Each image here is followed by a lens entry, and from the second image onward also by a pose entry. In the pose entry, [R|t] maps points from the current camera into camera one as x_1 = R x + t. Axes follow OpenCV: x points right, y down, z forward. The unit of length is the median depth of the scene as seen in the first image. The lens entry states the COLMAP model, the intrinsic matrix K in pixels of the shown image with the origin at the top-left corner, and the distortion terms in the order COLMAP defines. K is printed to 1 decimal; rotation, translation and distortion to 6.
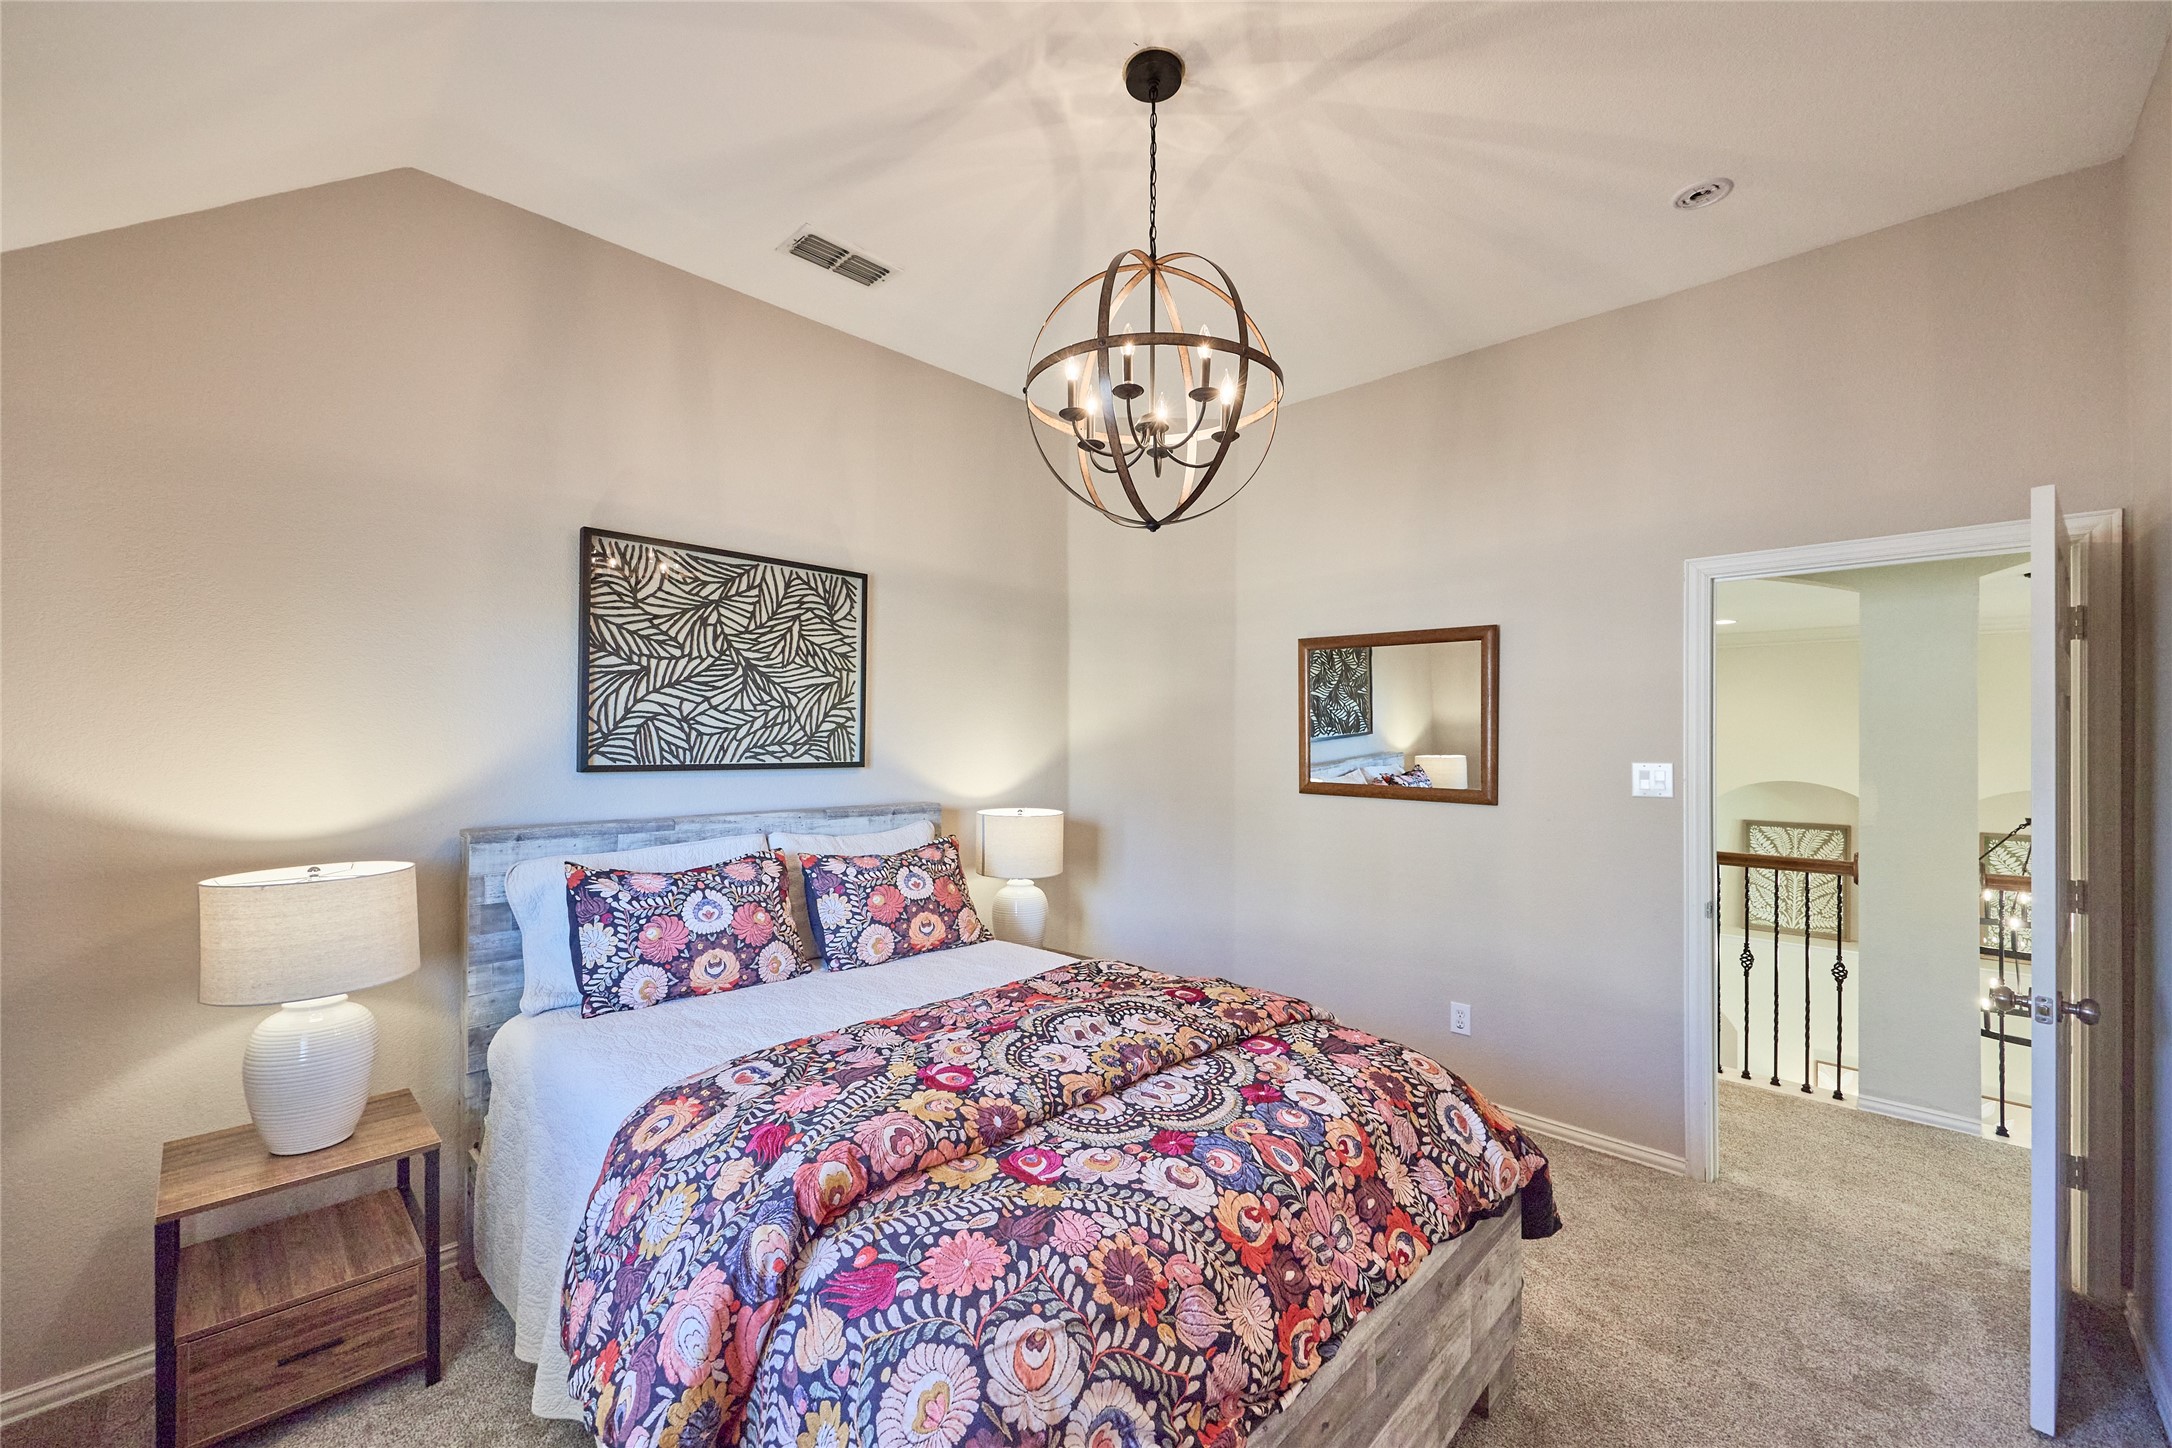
lens RADIAL K [[873.1, 0, 1078.4], [0, 873.1, 733.0], [0, 0, 1]] dist [0.002897, 0.000347]
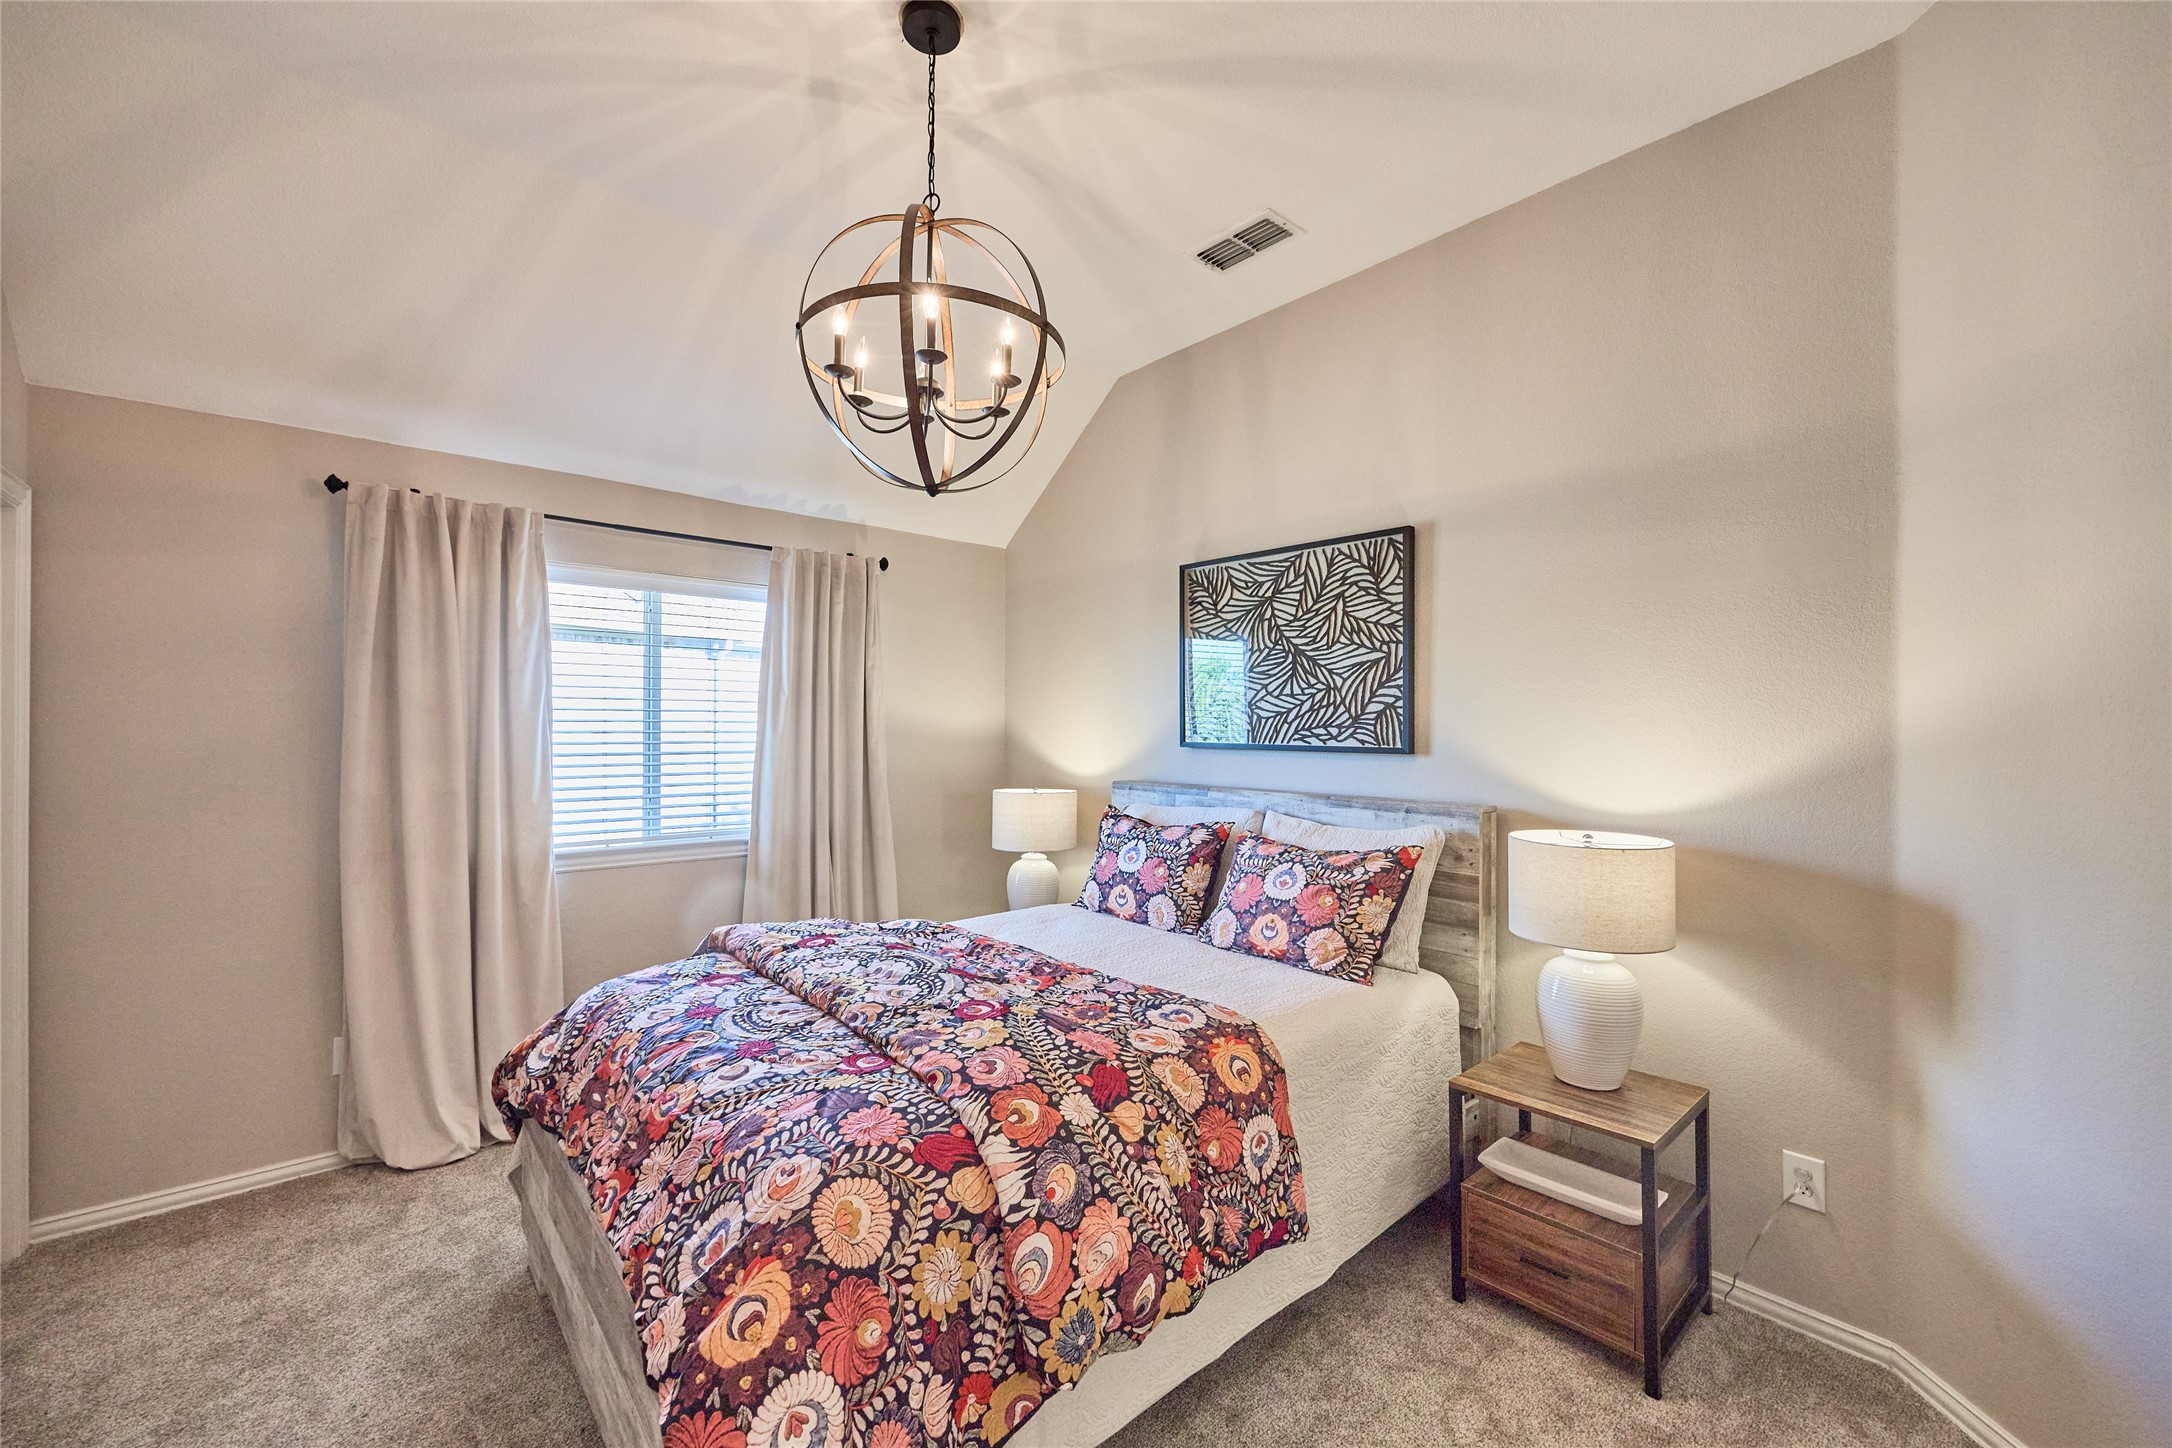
lens RADIAL K [[873.1, 0, 1079.3], [0, 873.1, 724.2], [0, 0, 1]] dist [0.002897, 0.000347]
pose [[-0.095201, -0.008615, -0.995421, 0.686391], [0.000981, 0.999961, -0.008748, 0.018538], [0.995458, -0.001809, -0.095189, 0.838535]]
